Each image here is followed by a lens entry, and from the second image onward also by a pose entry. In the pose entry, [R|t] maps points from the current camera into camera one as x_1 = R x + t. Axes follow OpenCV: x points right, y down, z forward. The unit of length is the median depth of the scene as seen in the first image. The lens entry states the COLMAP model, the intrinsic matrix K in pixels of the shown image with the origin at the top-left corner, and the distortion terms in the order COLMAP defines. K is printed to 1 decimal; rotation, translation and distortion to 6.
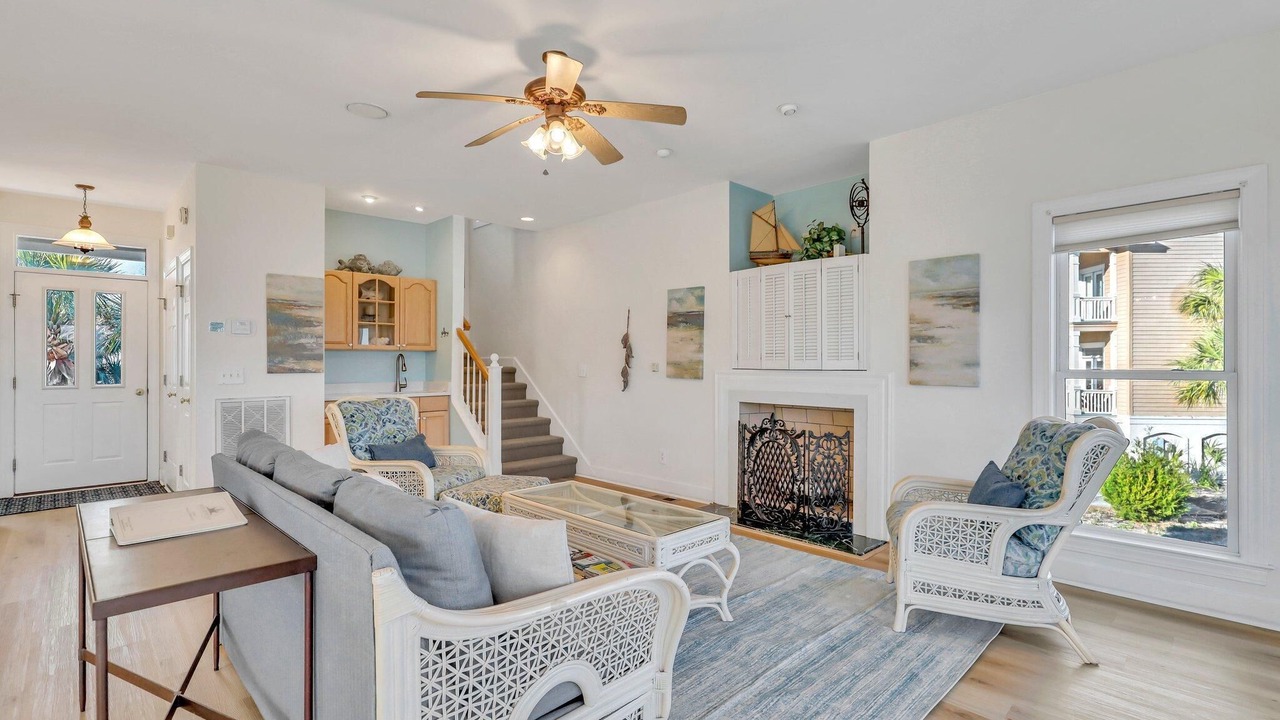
lens RADIAL K [[583.3, 0, 648.5], [0, 583.3, 364.5], [0, 0, 1]] dist [-0.002064, 0.000868]
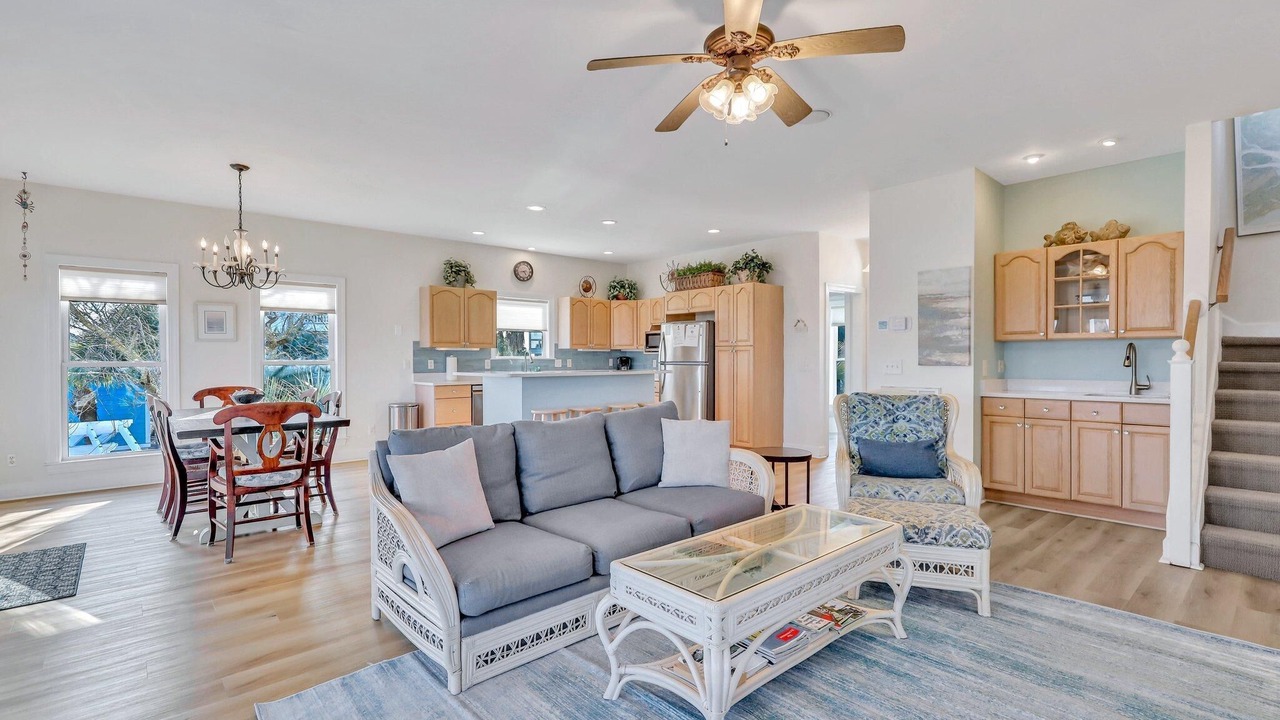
lens RADIAL K [[583.3, 0, 637.9], [0, 583.3, 356.0], [0, 0, 1]] dist [-0.002064, 0.000868]
pose [[-0.054998, -0.002110, -0.998484, 0.420327], [-0.002175, 0.999996, -0.001993, 0.000950], [0.998484, 0.002062, -0.055002, 0.525142]]
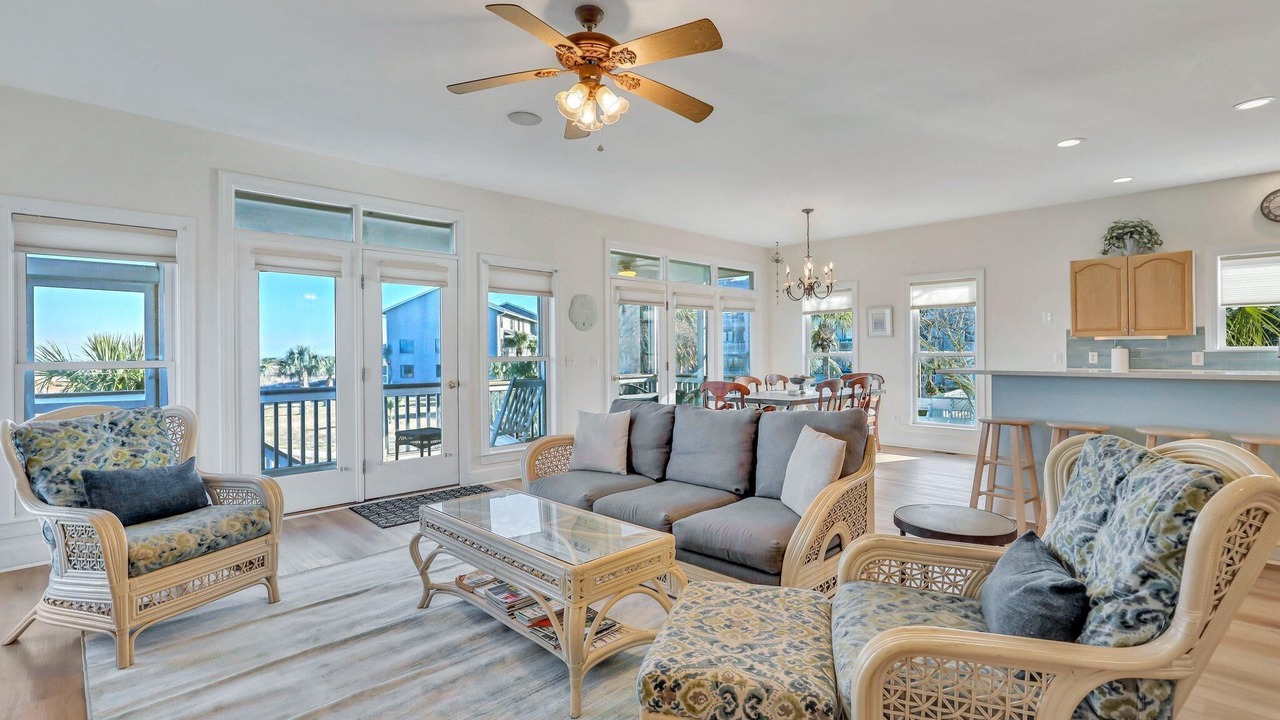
lens RADIAL K [[583.3, 0, 656.8], [0, 583.3, 348.7], [0, 0, 1]] dist [-0.002064, 0.000868]
pose [[-0.999975, 0.007058, -0.000904, -0.157028], [0.007059, 0.999974, -0.001310, -0.003248], [0.000894, -0.001317, -0.999999, 1.115554]]
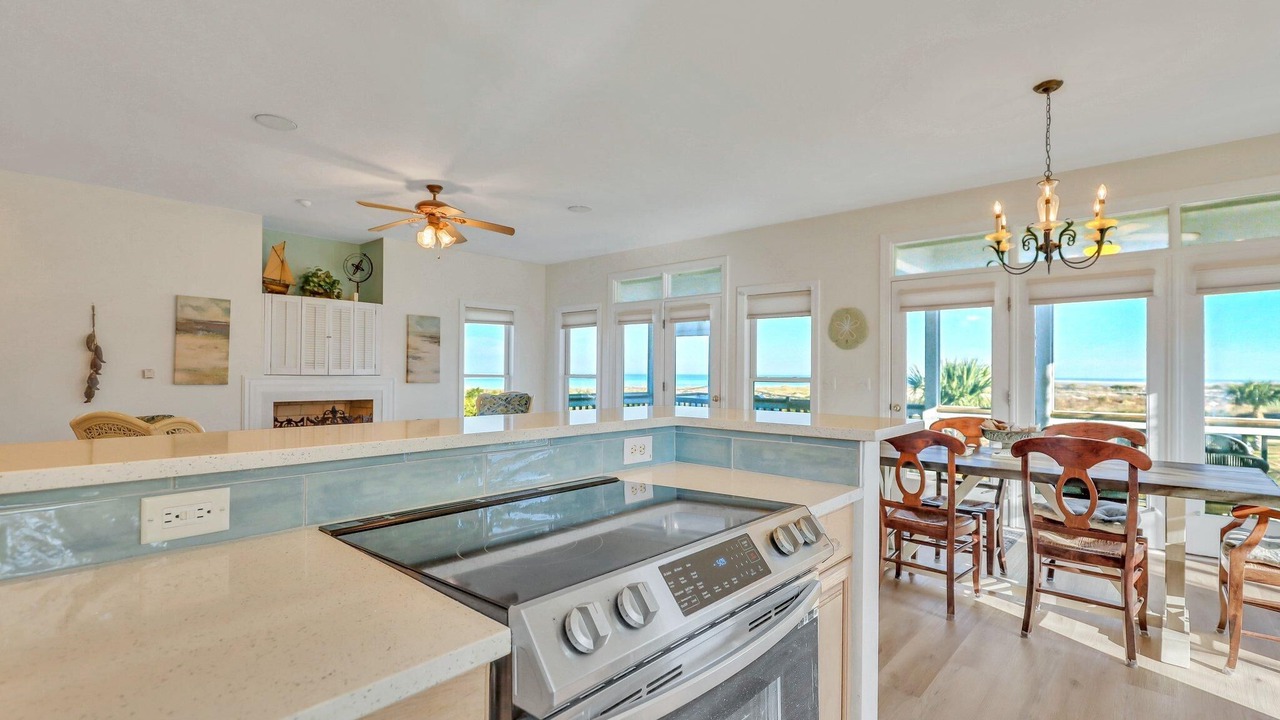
lens RADIAL K [[583.3, 0, 646.1], [0, 583.3, 367.5], [0, 0, 1]] dist [-0.002064, 0.000868]
pose [[-0.064373, 0.008602, 0.997889, -1.085975], [-0.003237, 0.999956, -0.008829, 0.000491], [-0.997921, -0.003799, -0.064342, 0.295562]]
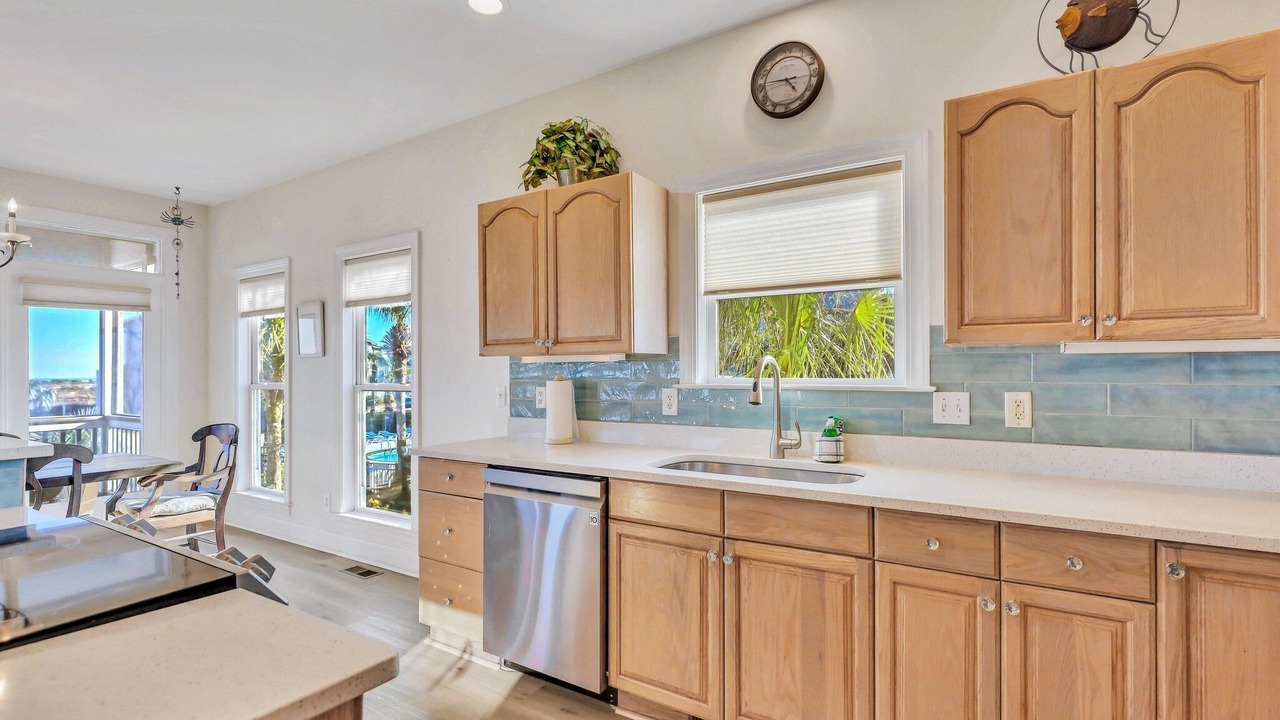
lens RADIAL K [[583.3, 0, 648.1], [0, 583.3, 365.3], [0, 0, 1]] dist [-0.002064, 0.000868]
pose [[-0.971381, 0.005084, -0.237472, -1.029096], [0.006218, 0.999973, -0.004029, -0.010112], [0.237445, -0.005390, -0.971386, 0.540752]]
